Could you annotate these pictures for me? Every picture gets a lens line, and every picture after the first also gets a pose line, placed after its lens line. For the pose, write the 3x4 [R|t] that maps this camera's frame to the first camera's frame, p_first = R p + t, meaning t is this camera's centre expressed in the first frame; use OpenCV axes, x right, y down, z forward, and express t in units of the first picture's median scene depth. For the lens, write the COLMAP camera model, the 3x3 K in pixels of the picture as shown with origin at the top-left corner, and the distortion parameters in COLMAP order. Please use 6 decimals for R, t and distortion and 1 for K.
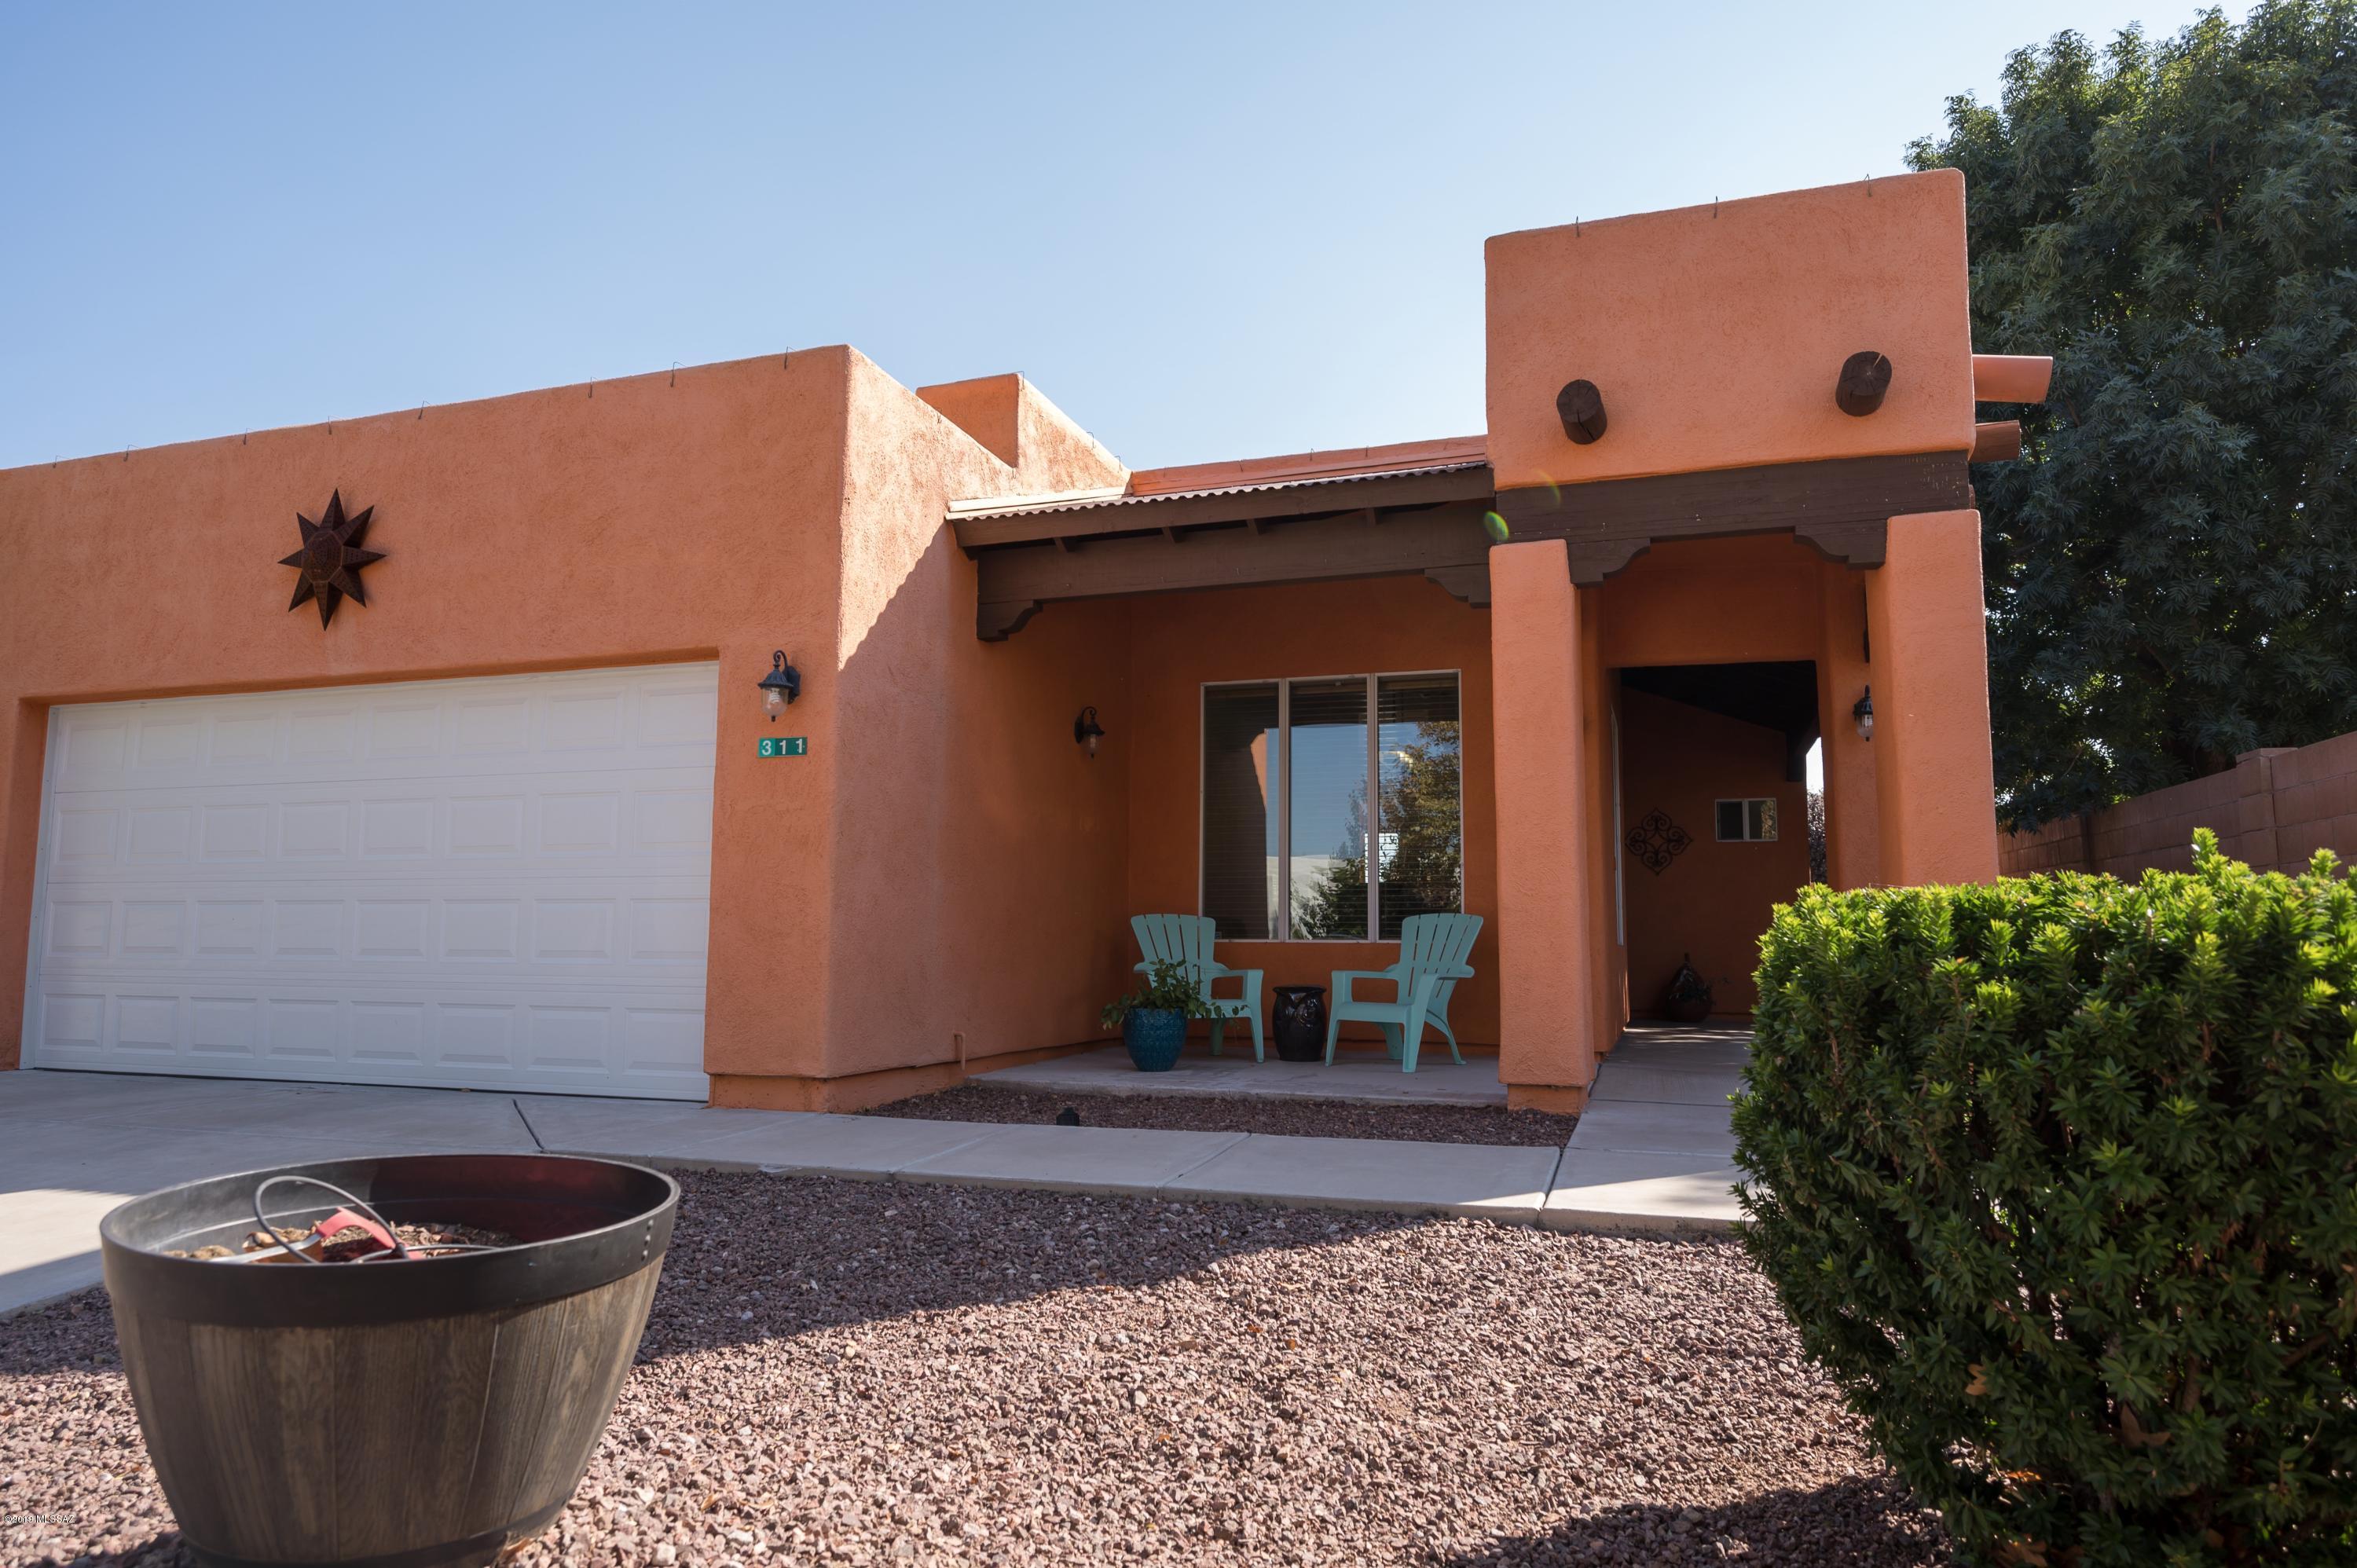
lens RADIAL K [[1420.8, 0, 1178.5], [0, 1420.8, 784.0], [0, 0, 1]] dist [0.001587, 0.001699]
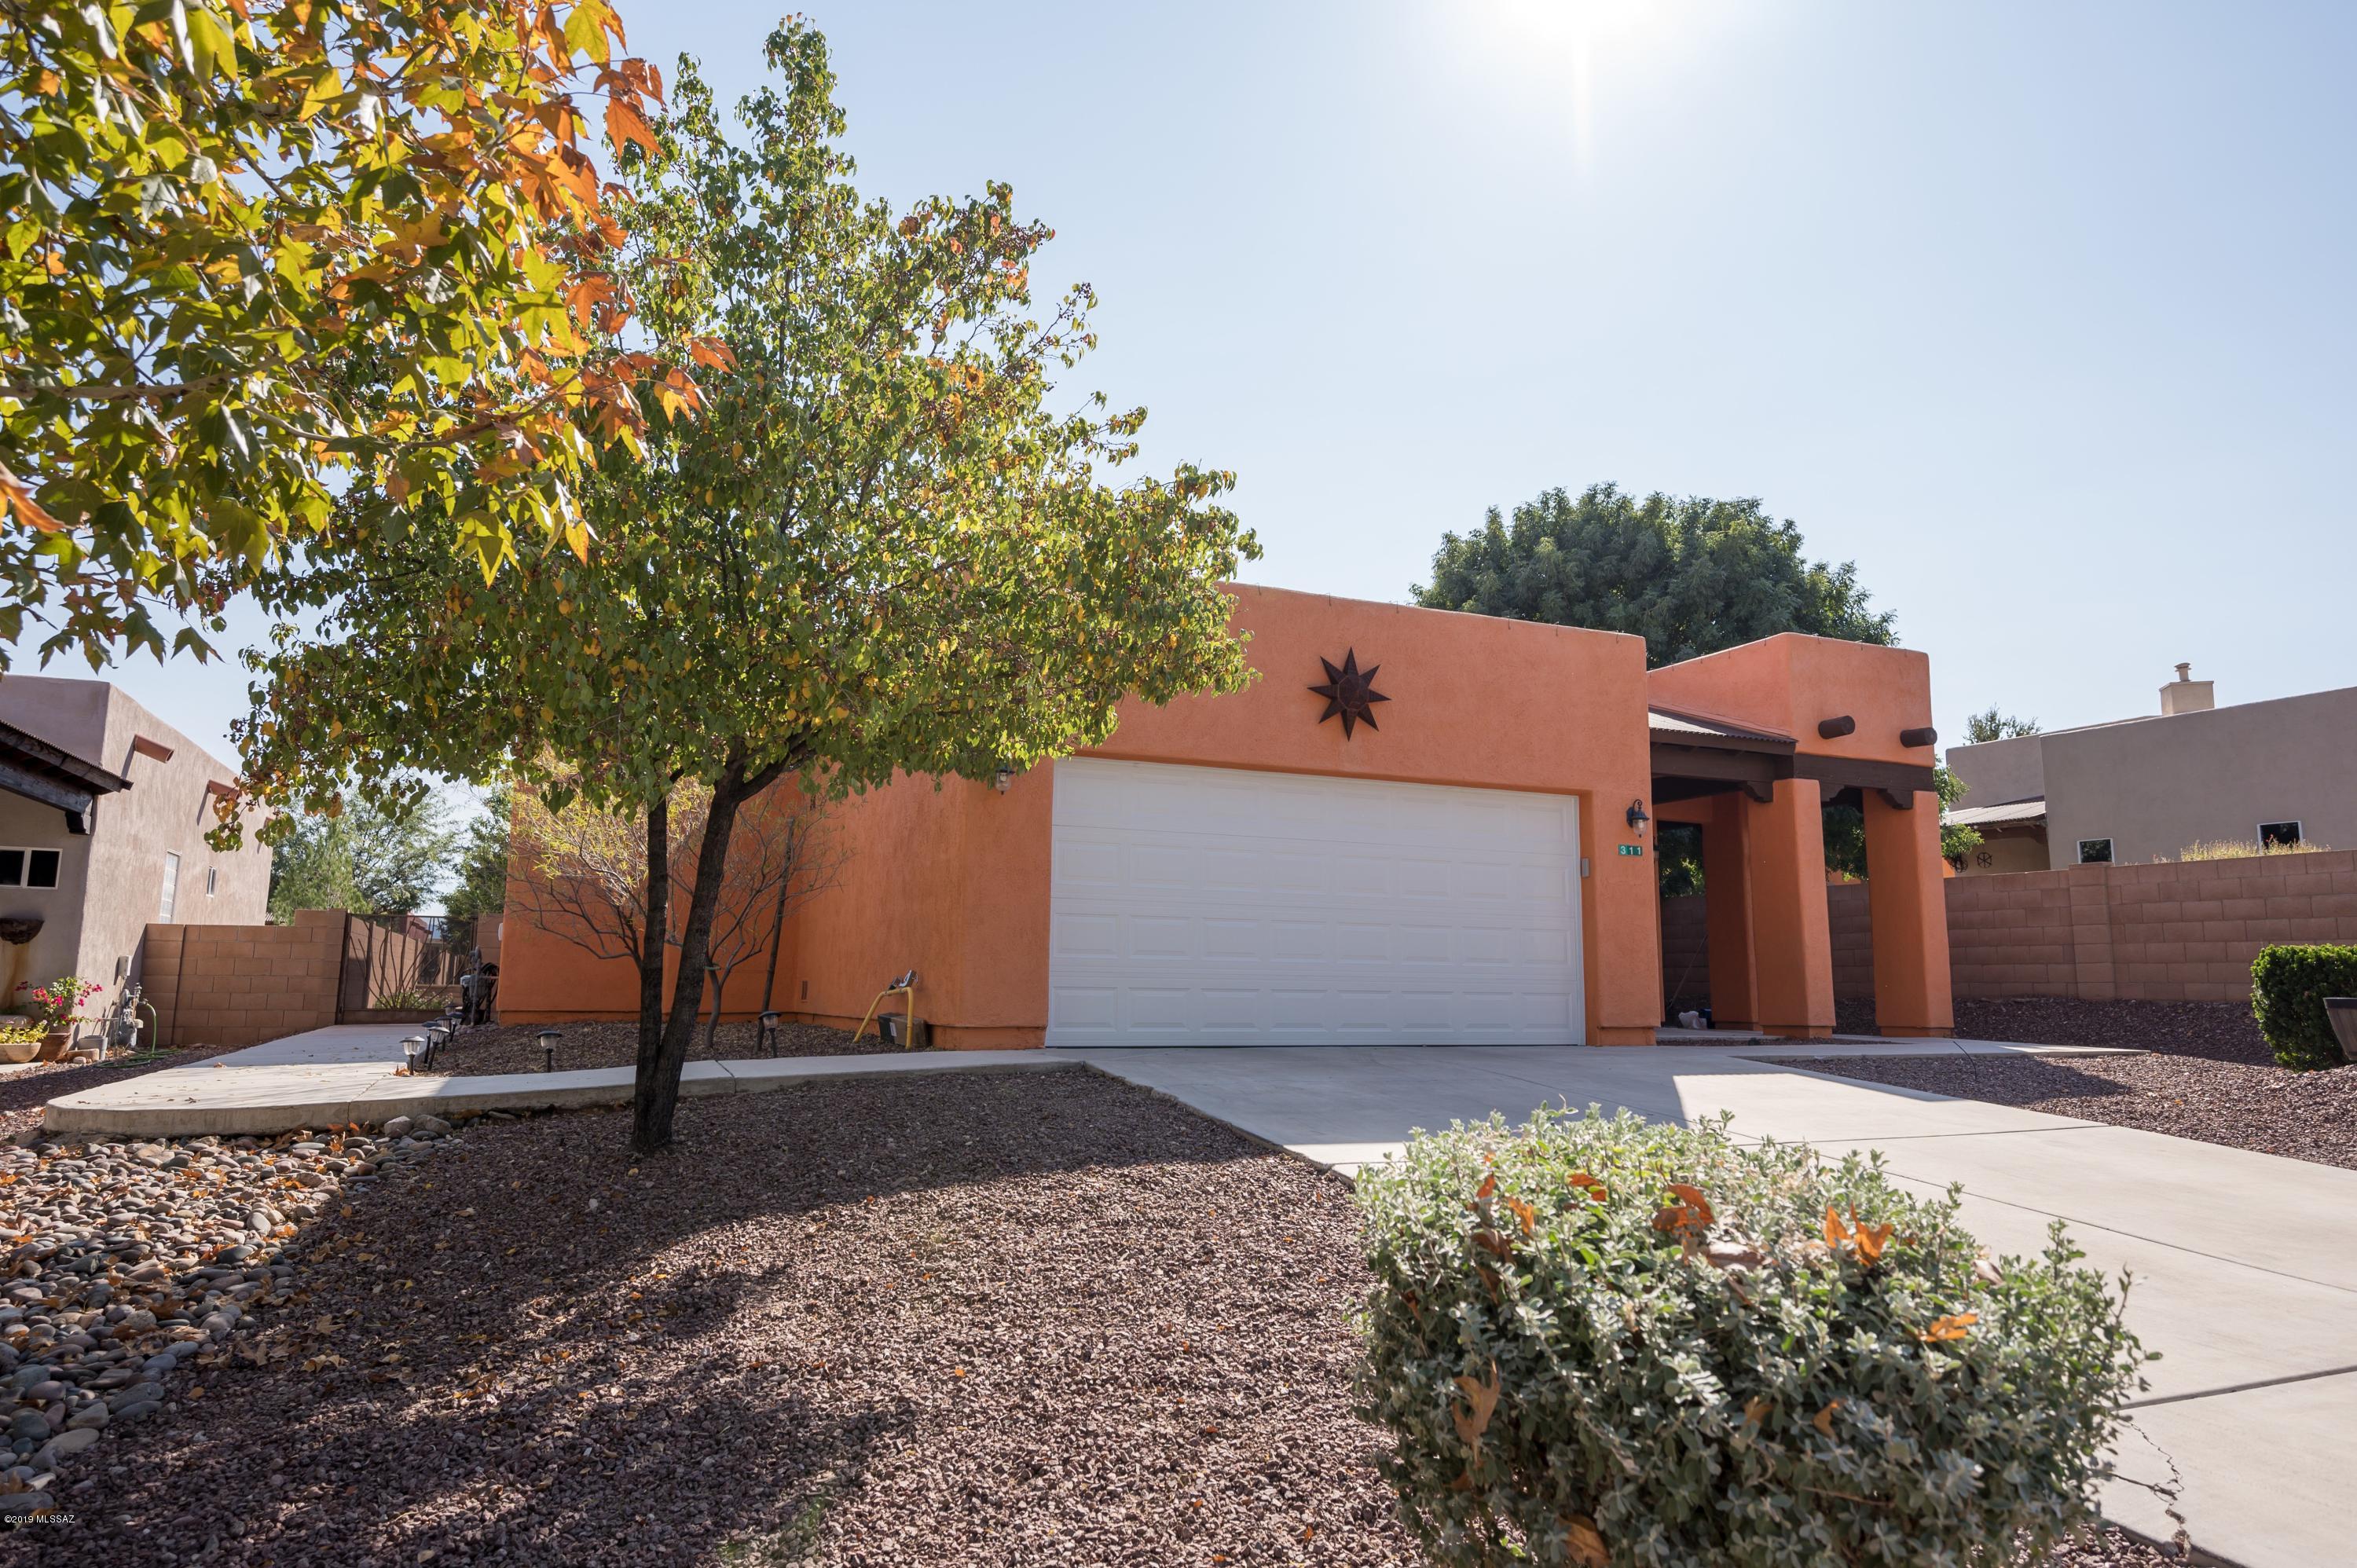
lens RADIAL K [[1489.7, 0, 1167.8], [0, 1489.7, 728.9], [0, 0, 1]] dist [0.001146, 0.000963]
pose [[0.744112, 0.121924, 0.656834, -2.021055], [-0.079480, 0.992379, -0.094168, 0.047701], [-0.663309, 0.017866, 0.748132, -0.060896]]
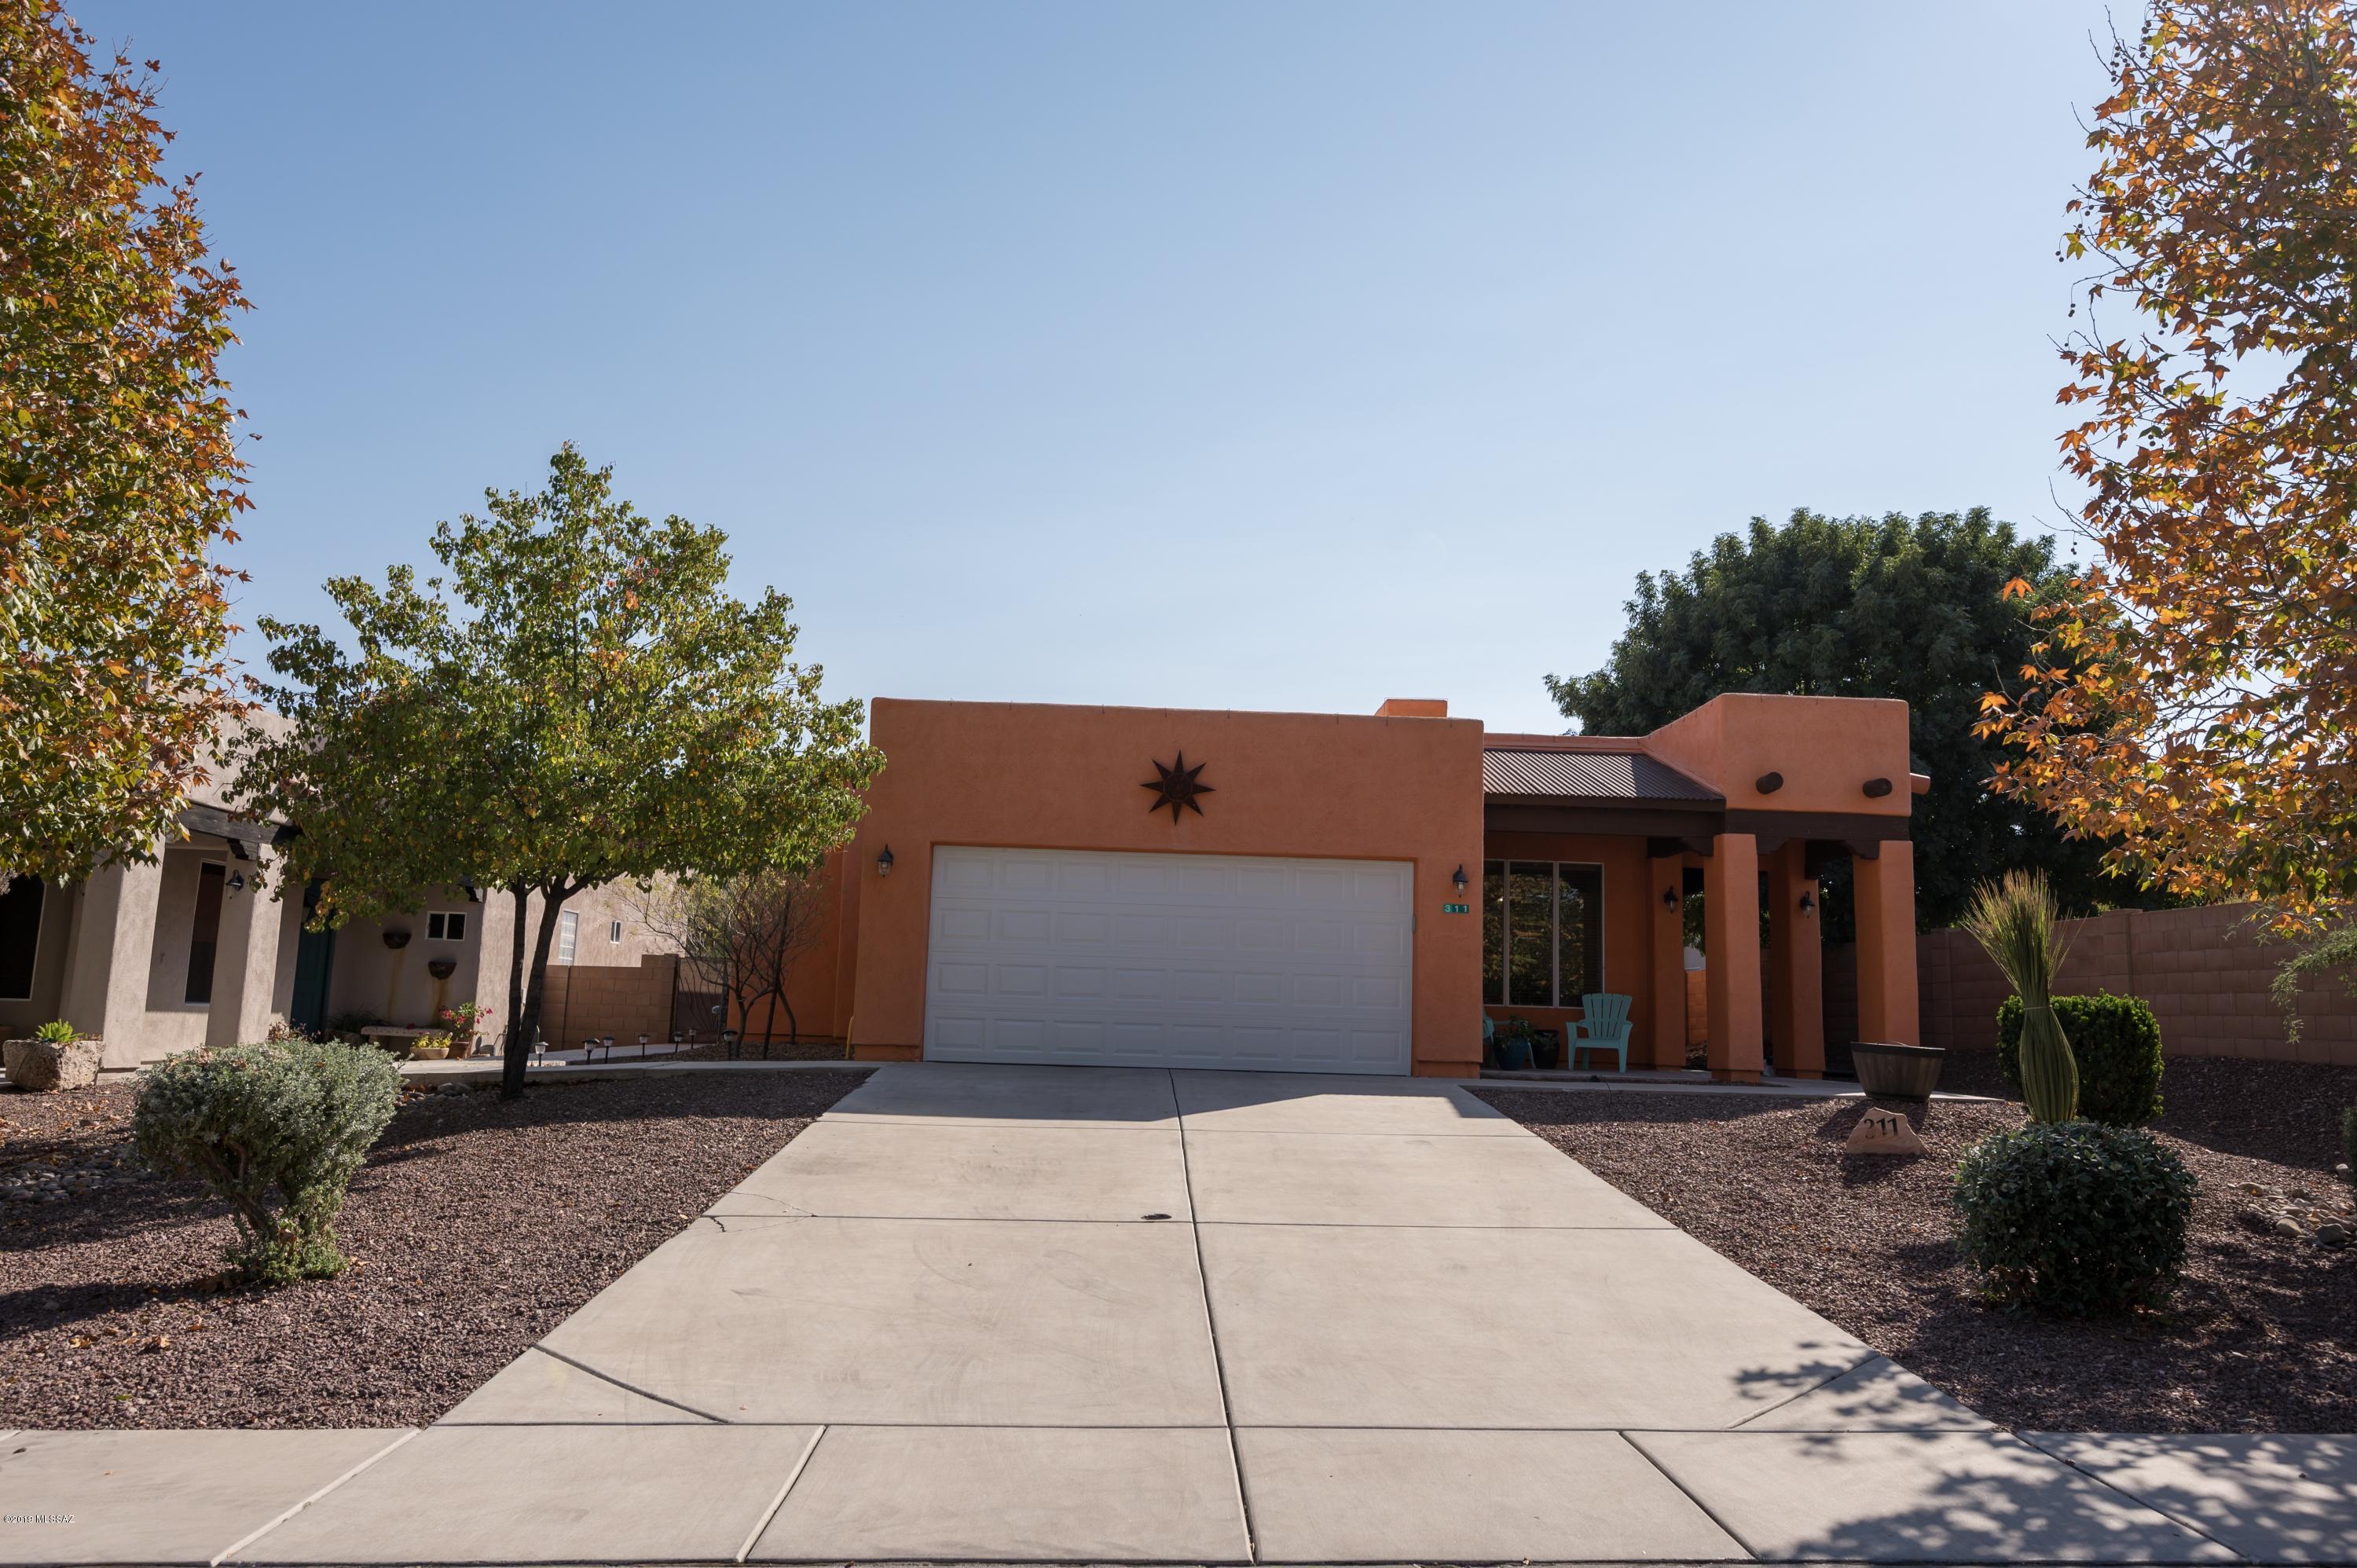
lens RADIAL K [[1603.7, 0, 1178.5], [0, 1603.7, 784.0], [0, 0, 1]] dist [0.026045, -0.001485]
pose [[0.934153, 0.073490, 0.349224, -1.526011], [-0.062299, 0.997123, -0.043187, -0.082649], [-0.351393, 0.018587, 0.936043, -1.124738]]
